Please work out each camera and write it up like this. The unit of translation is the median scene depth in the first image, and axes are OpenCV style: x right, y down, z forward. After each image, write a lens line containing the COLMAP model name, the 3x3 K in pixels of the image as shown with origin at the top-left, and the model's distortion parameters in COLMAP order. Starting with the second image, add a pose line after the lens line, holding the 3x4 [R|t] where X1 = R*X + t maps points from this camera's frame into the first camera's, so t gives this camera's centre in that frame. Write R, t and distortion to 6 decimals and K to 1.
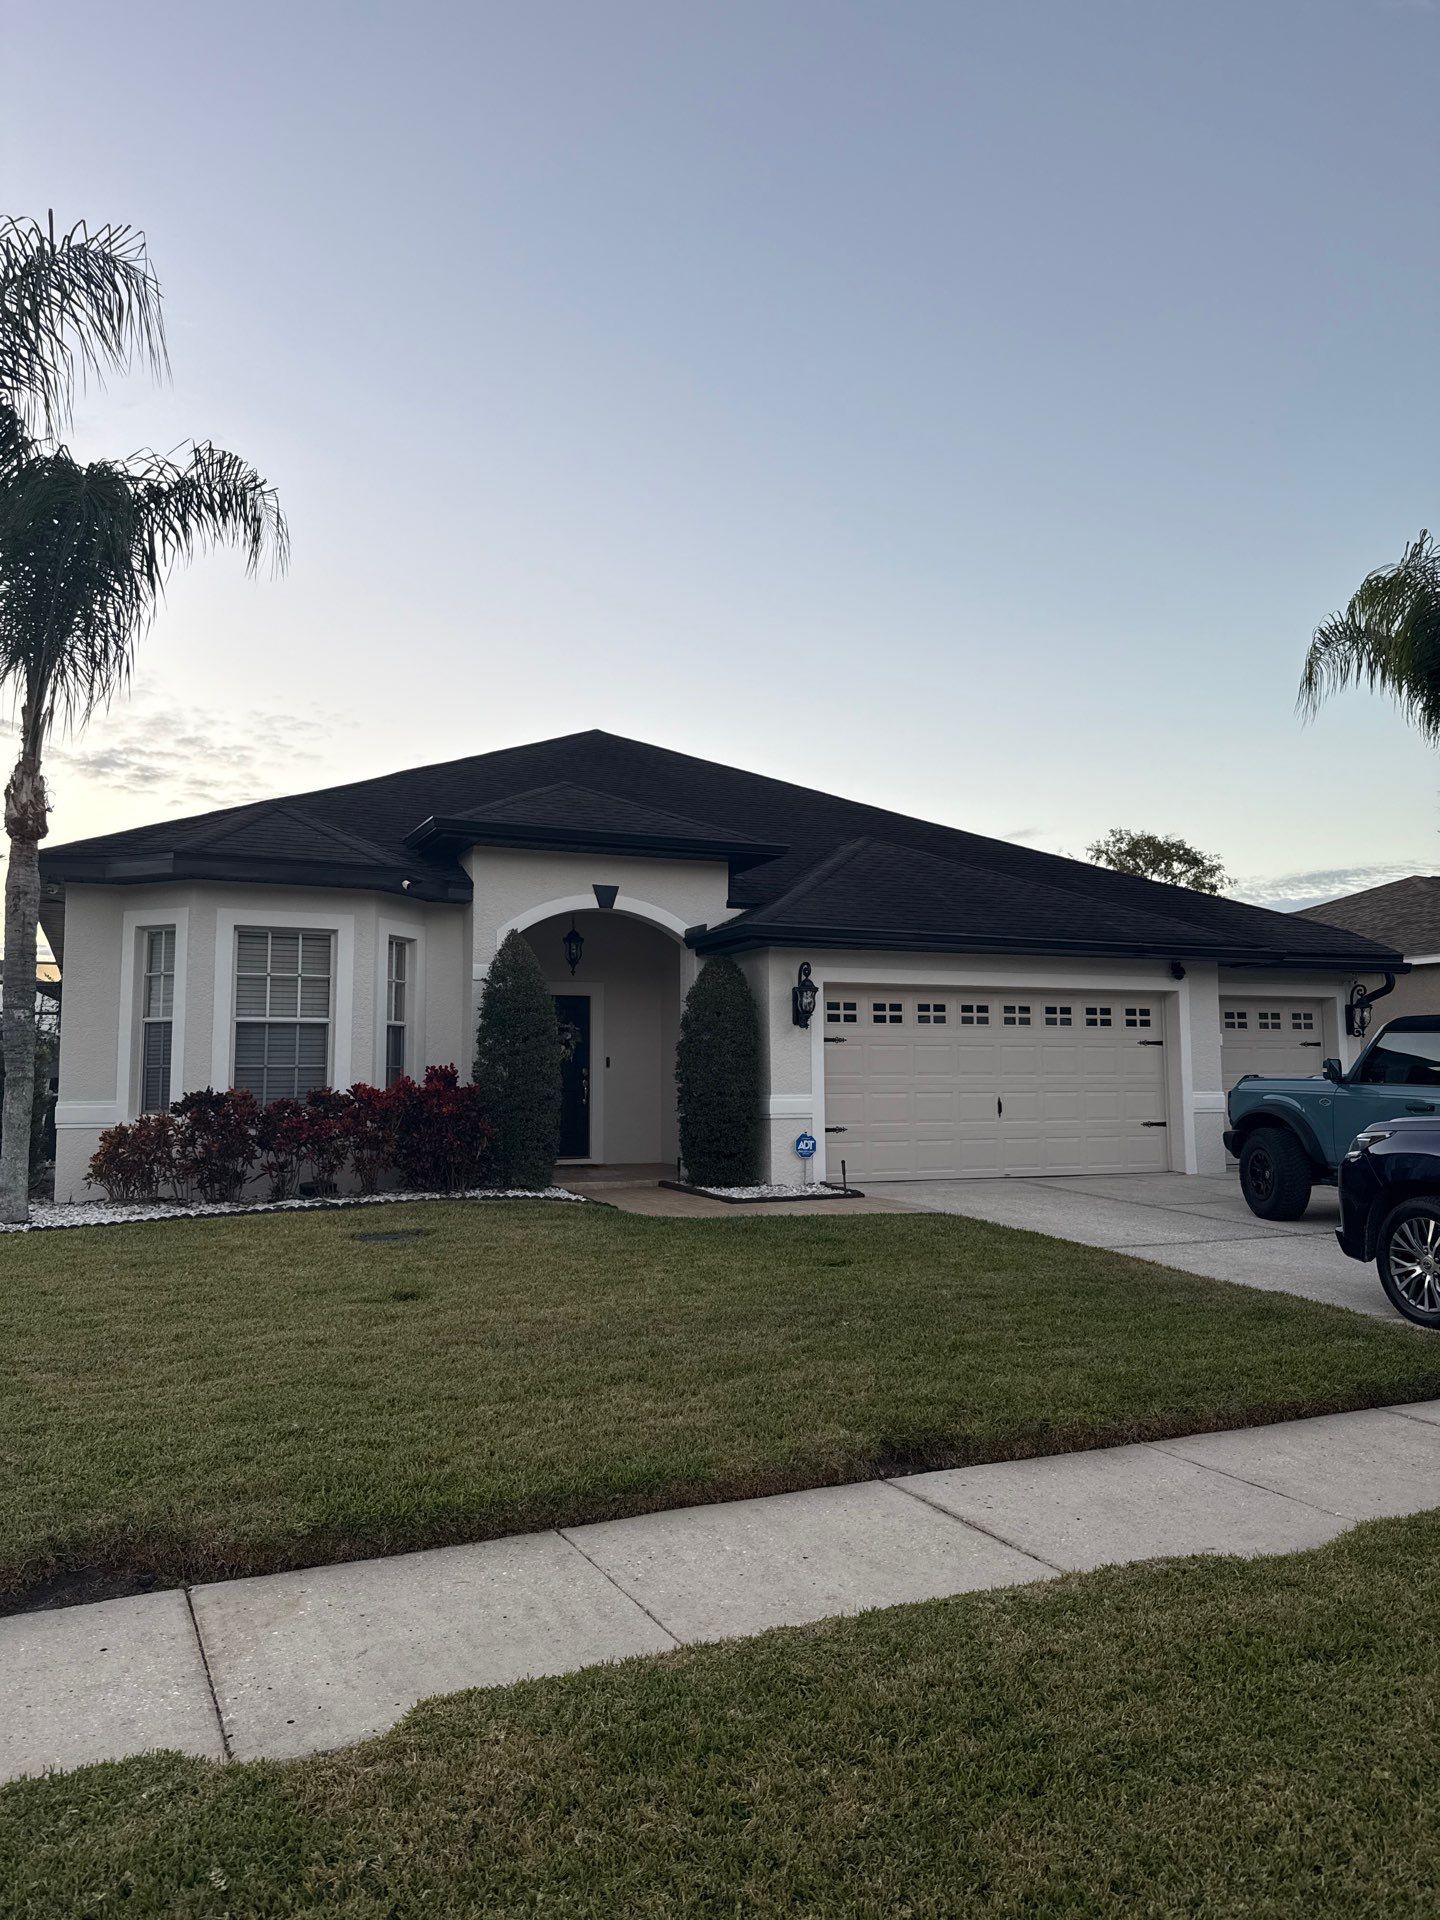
lens RADIAL K [[1292.3, 0, 720.0], [0, 1292.3, 960.0], [0, 0, 1]] dist [0.070521, -0.183468]
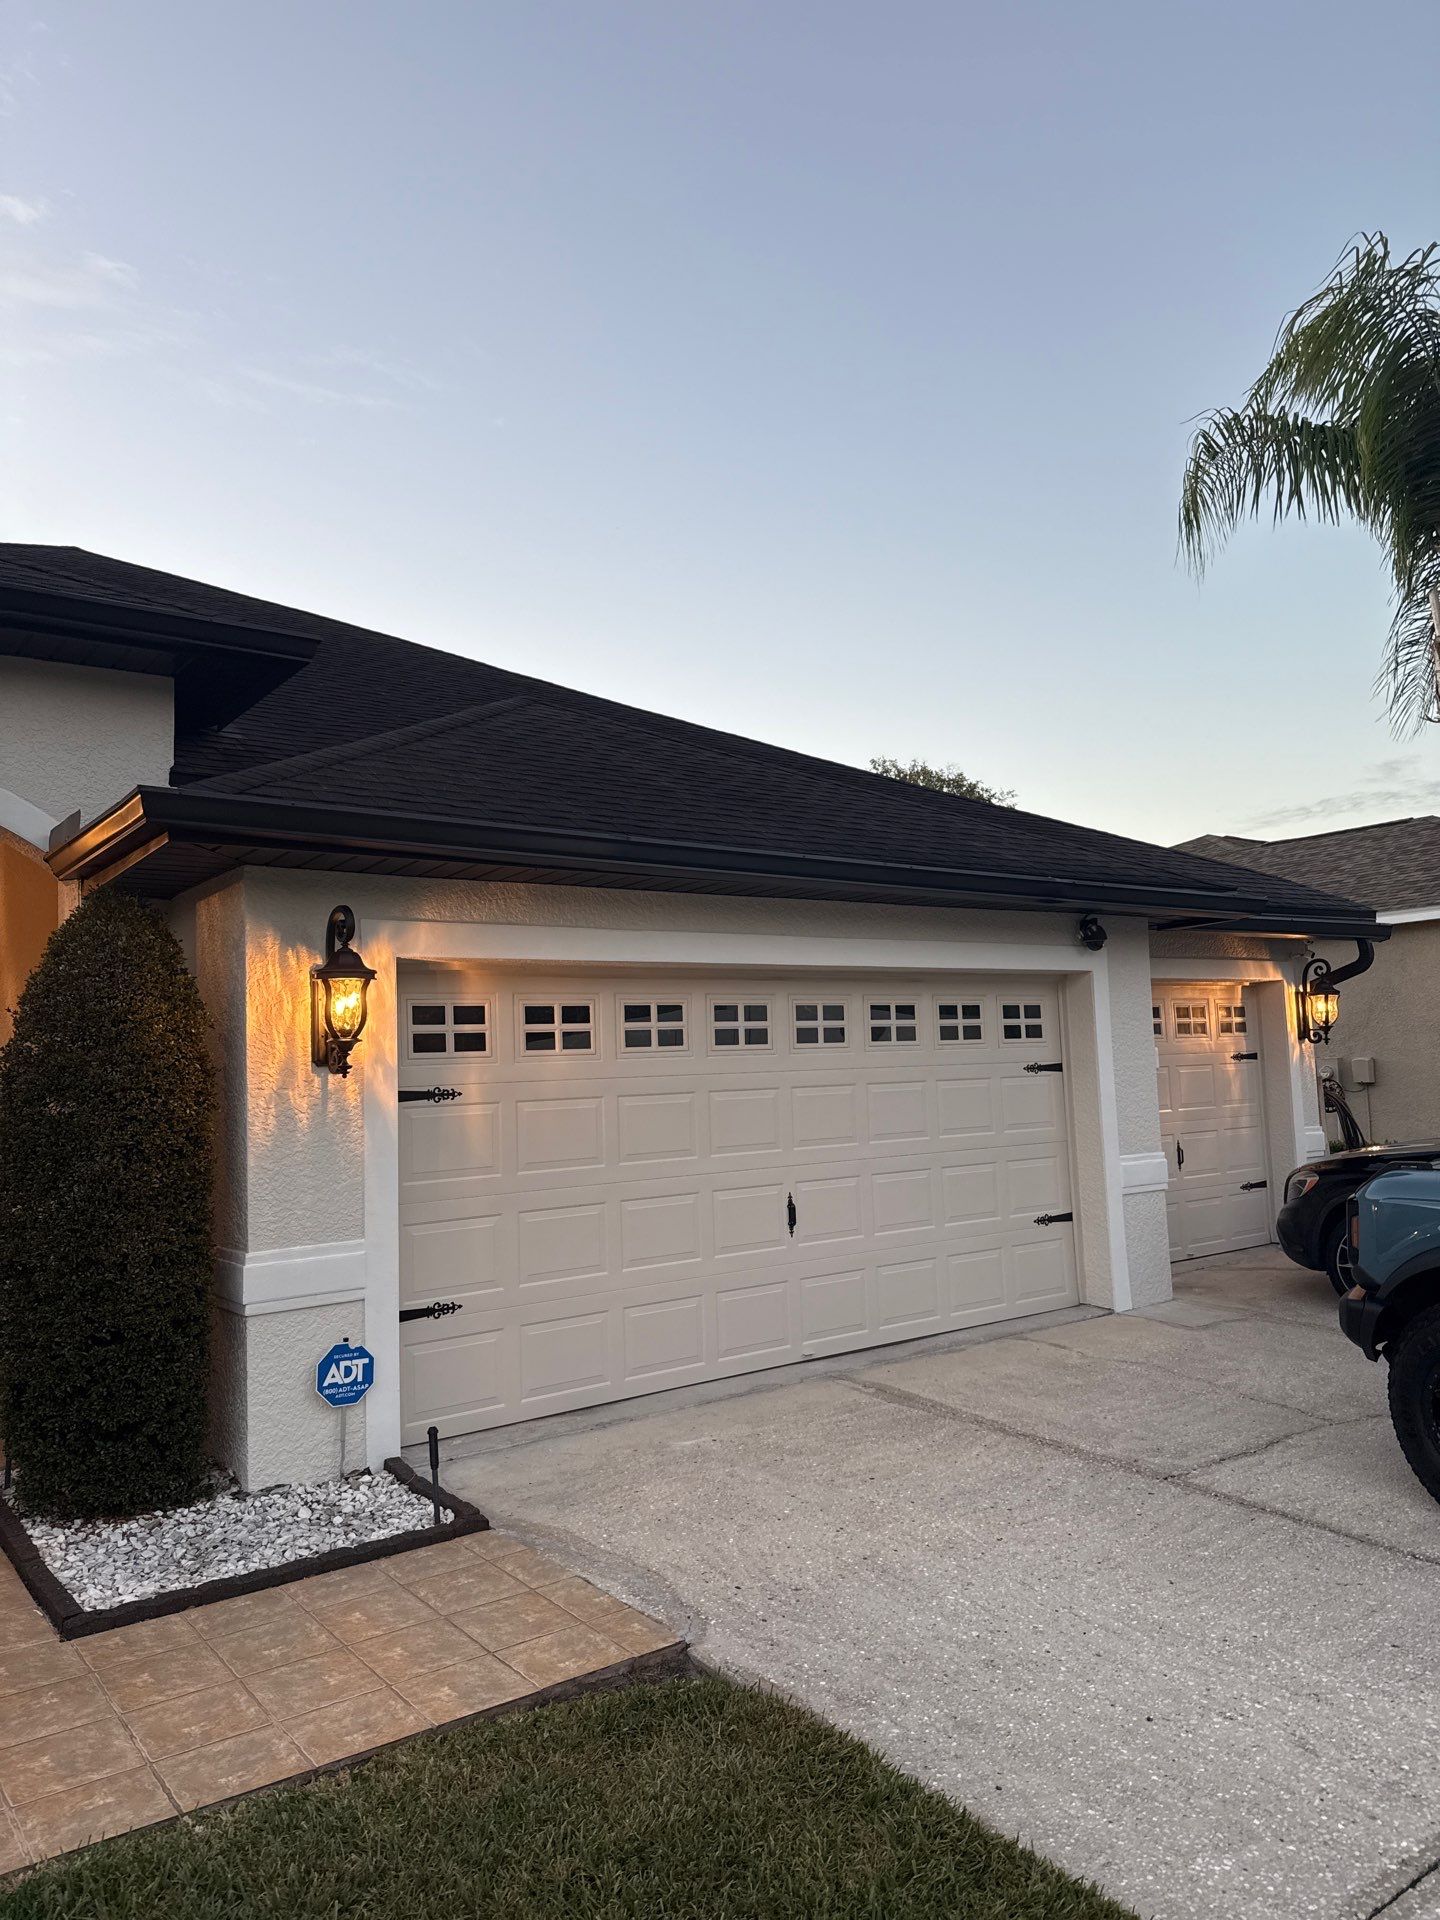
lens RADIAL K [[1330.1, 0, 713.1], [0, 1330.1, 951.3], [0, 0, 1]] dist [0.139290, -0.209607]
pose [[0.974502, -0.008820, 0.224204, 0.080134], [0.008881, 0.999960, 0.000733, 0.015182], [-0.224202, 0.001277, 0.974542, 0.547703]]
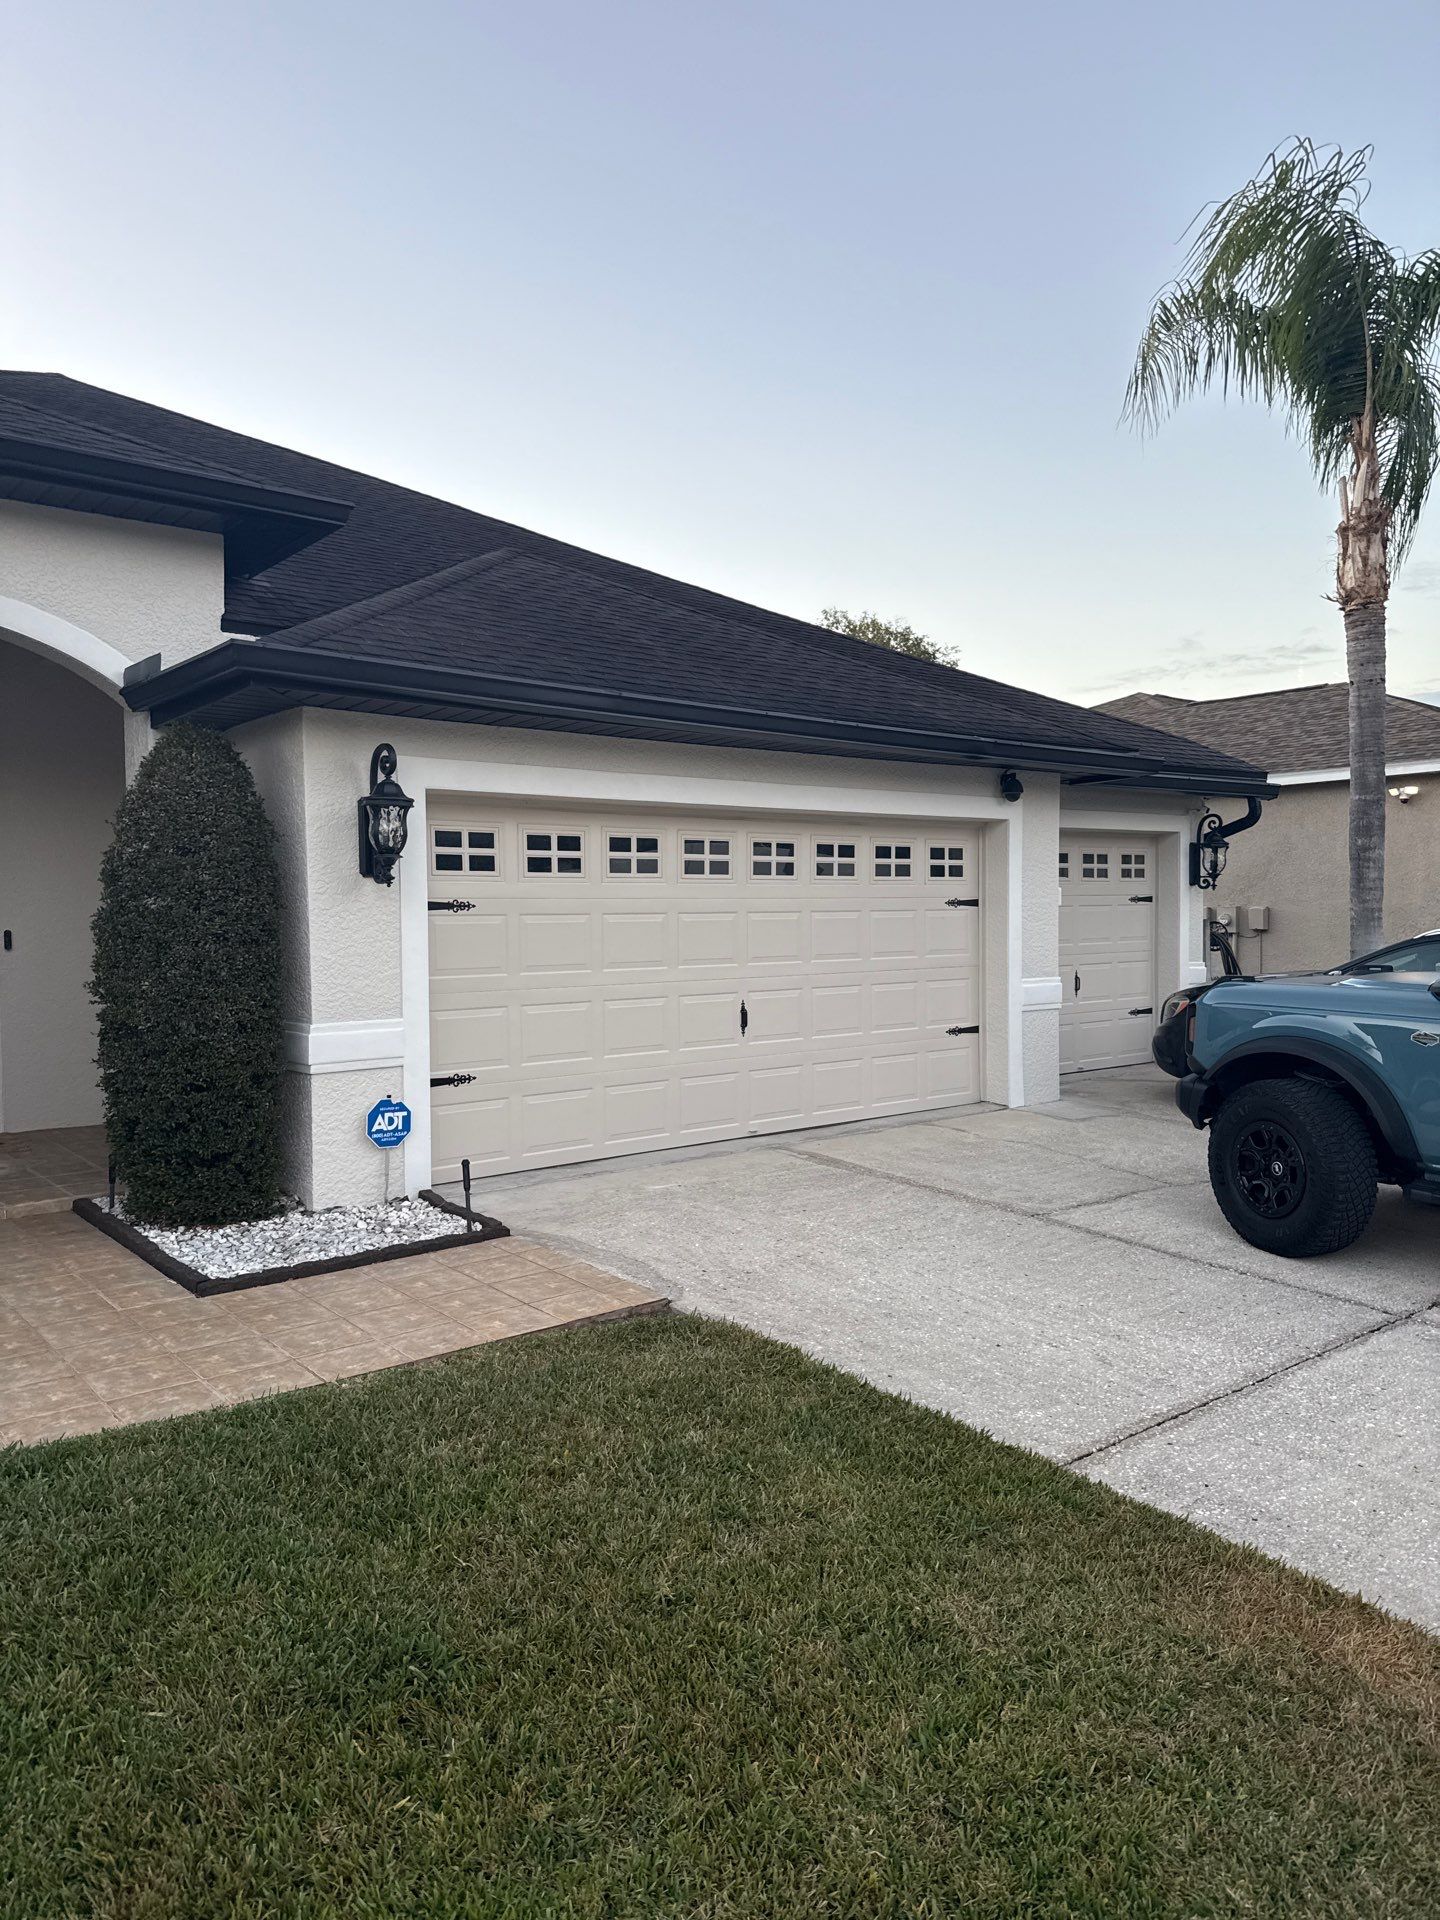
lens RADIAL K [[1330.1, 0, 713.1], [0, 1330.1, 951.3], [0, 0, 1]] dist [0.139290, -0.209607]
pose [[0.963352, -0.010614, 0.268030, 0.046633], [-0.021833, 0.992799, 0.117789, 0.015425], [-0.267350, -0.119324, 0.956183, 0.465328]]
